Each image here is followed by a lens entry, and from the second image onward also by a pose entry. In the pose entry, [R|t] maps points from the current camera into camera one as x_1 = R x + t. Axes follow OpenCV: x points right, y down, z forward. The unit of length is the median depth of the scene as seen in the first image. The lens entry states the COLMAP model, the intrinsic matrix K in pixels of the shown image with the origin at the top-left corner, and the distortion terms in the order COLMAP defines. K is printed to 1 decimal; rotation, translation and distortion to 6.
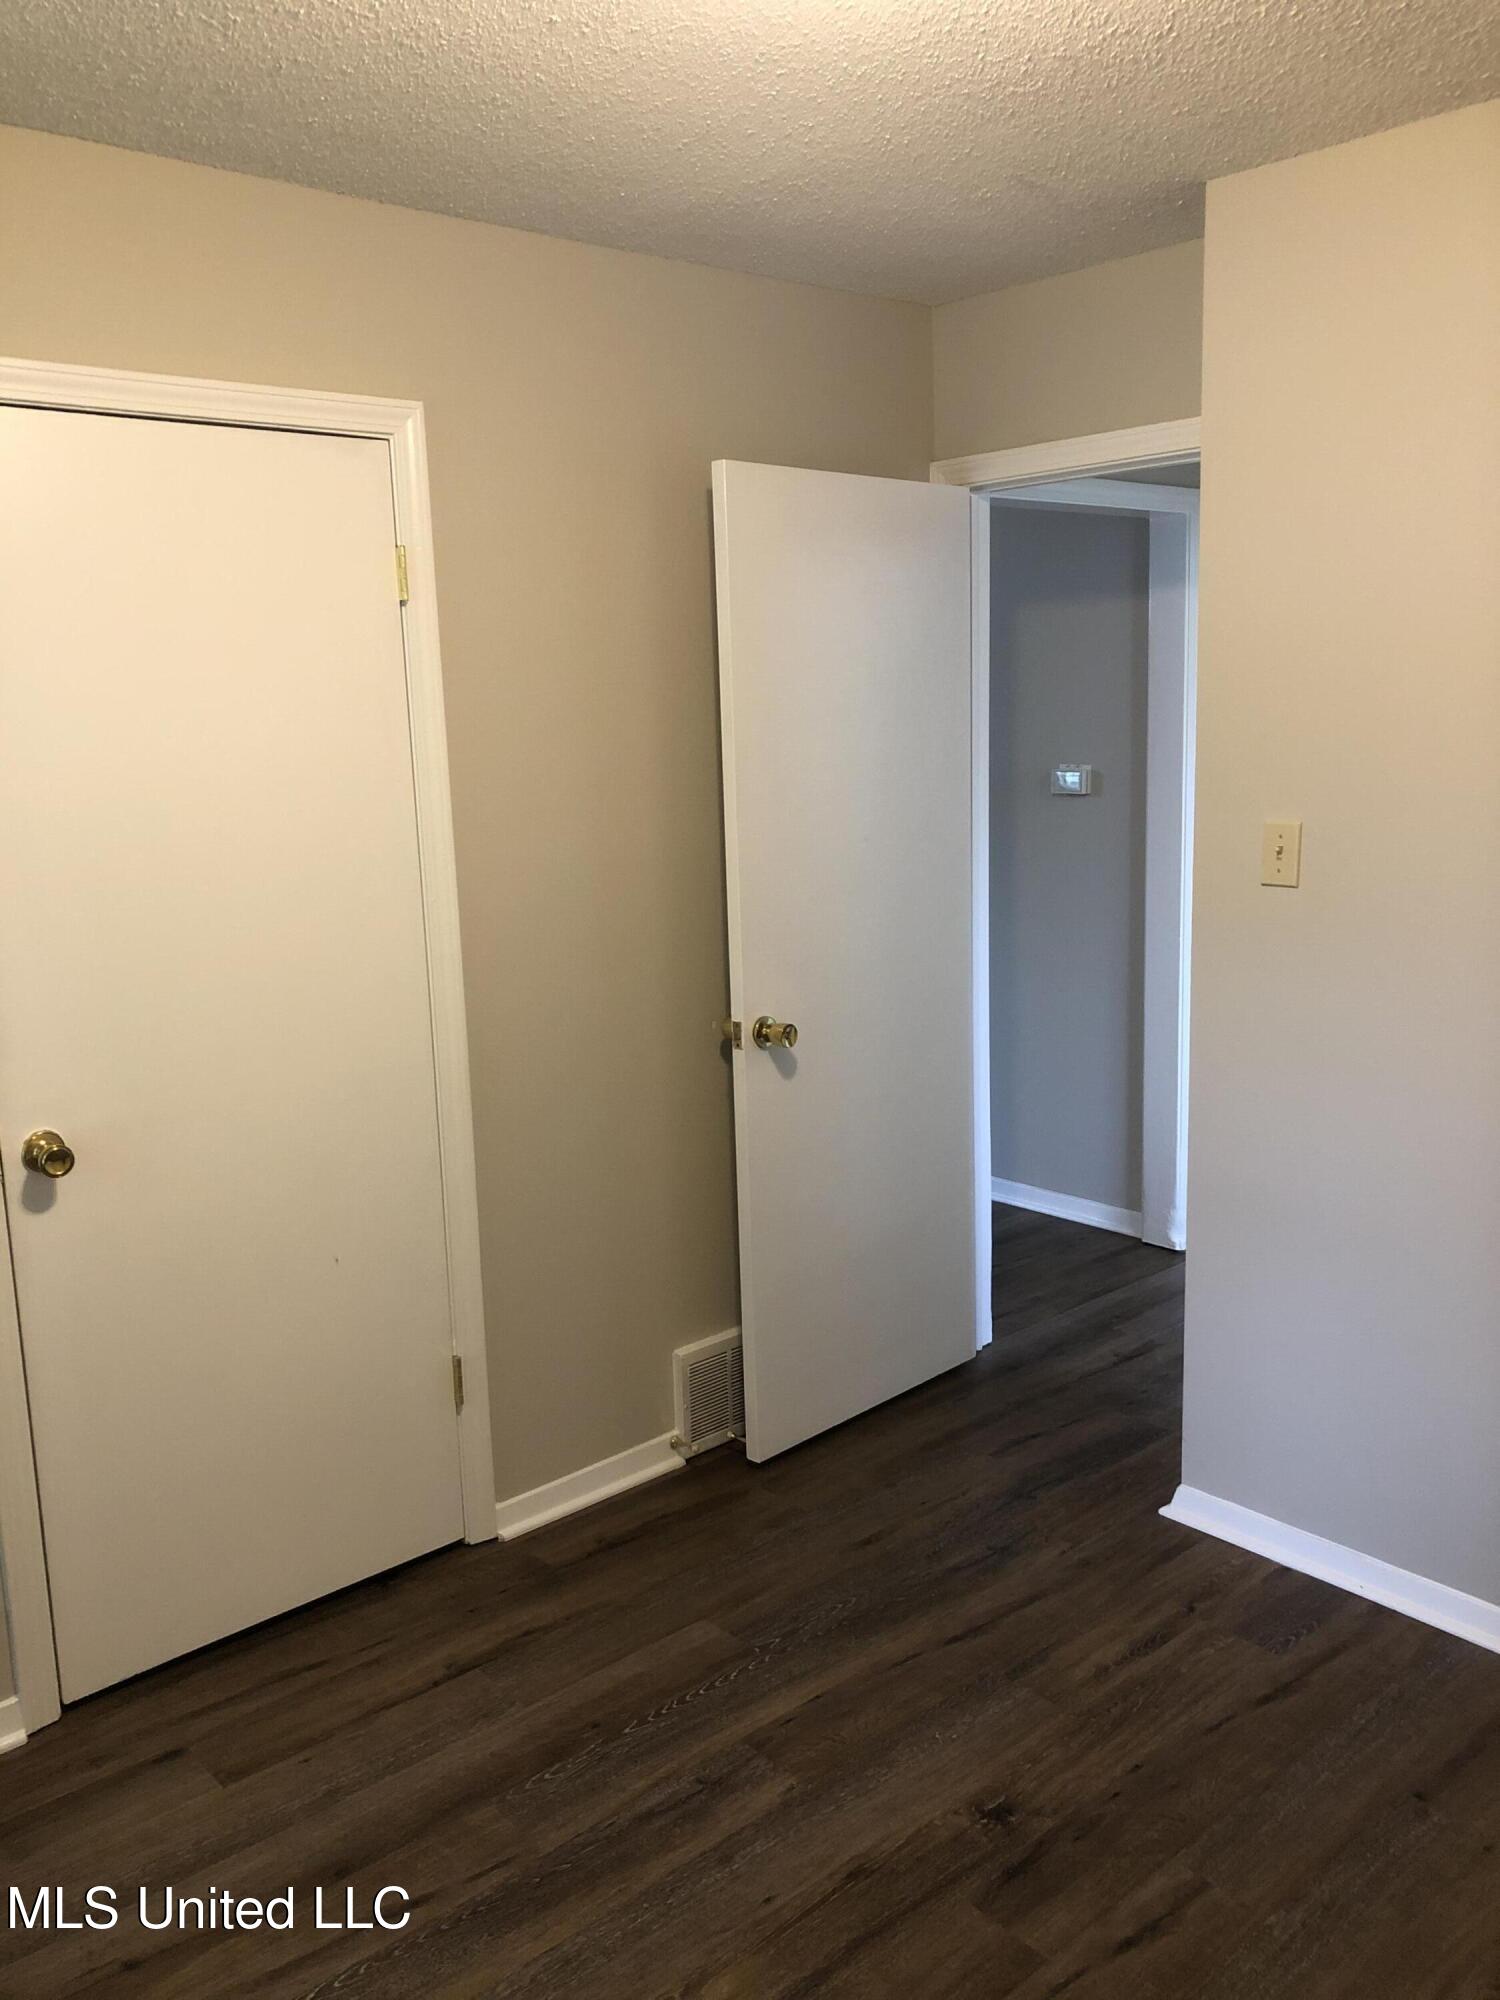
lens RADIAL K [[1617.3, 0, 750.0], [0, 1617.3, 1000.0], [0, 0, 1]] dist [0.012194, 0.002088]
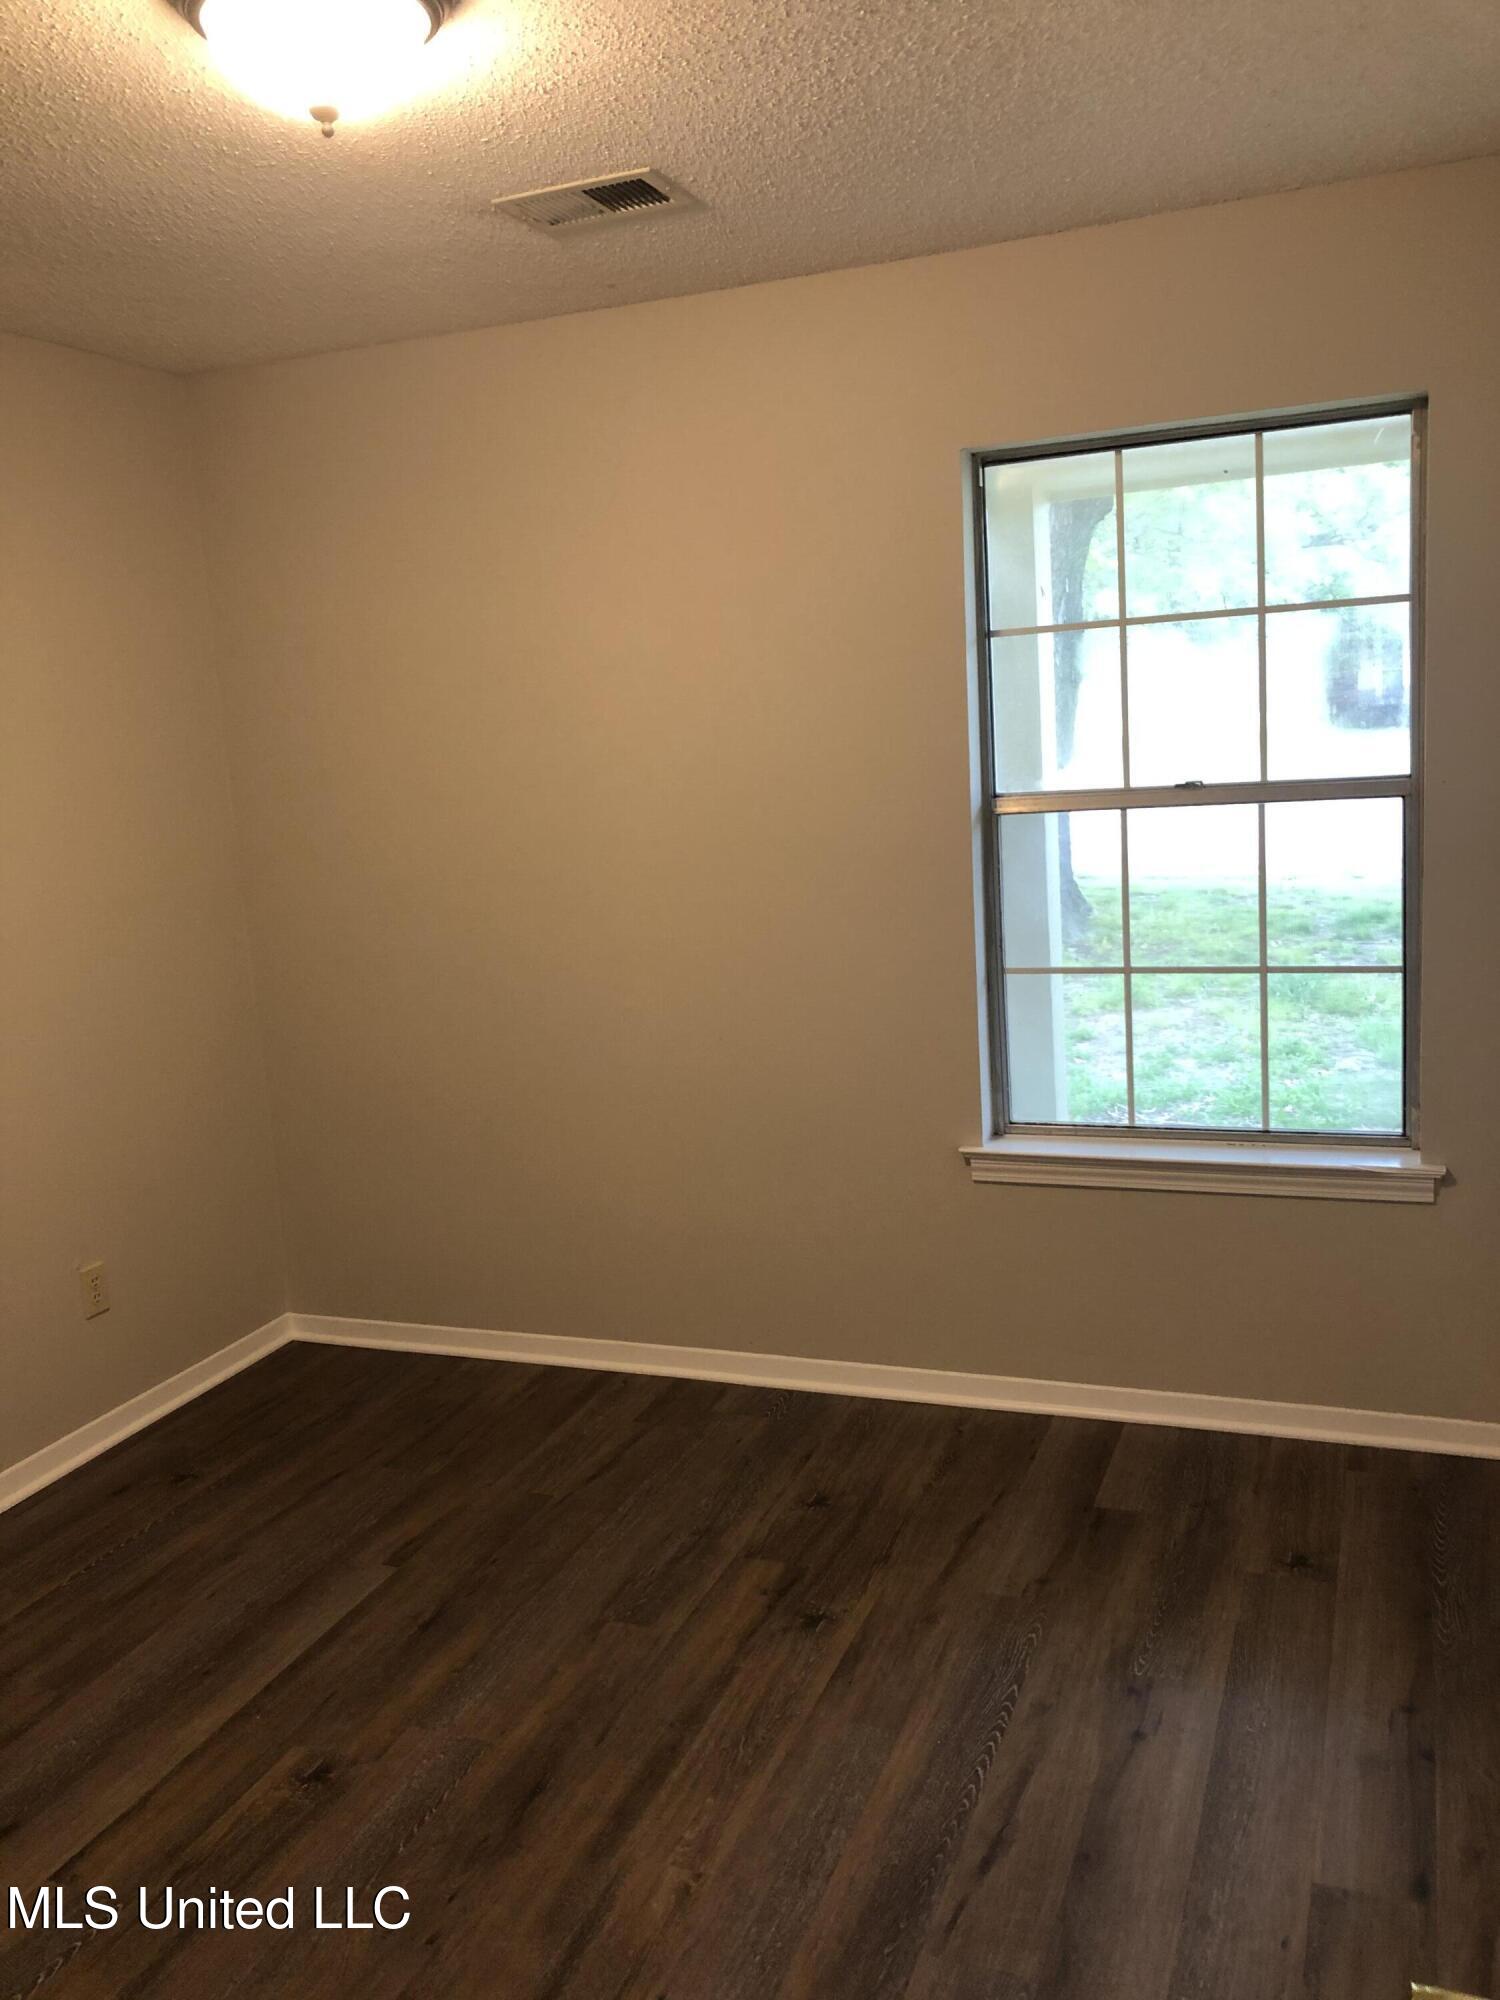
lens RADIAL K [[1617.3, 0, 750.0], [0, 1617.3, 1000.0], [0, 0, 1]] dist [0.012194, 0.002088]
pose [[-0.891420, 0.156484, -0.425304, 0.266183], [0.007952, 0.943748, 0.330569, -0.277323], [0.453108, 0.291294, -0.842520, 1.615872]]
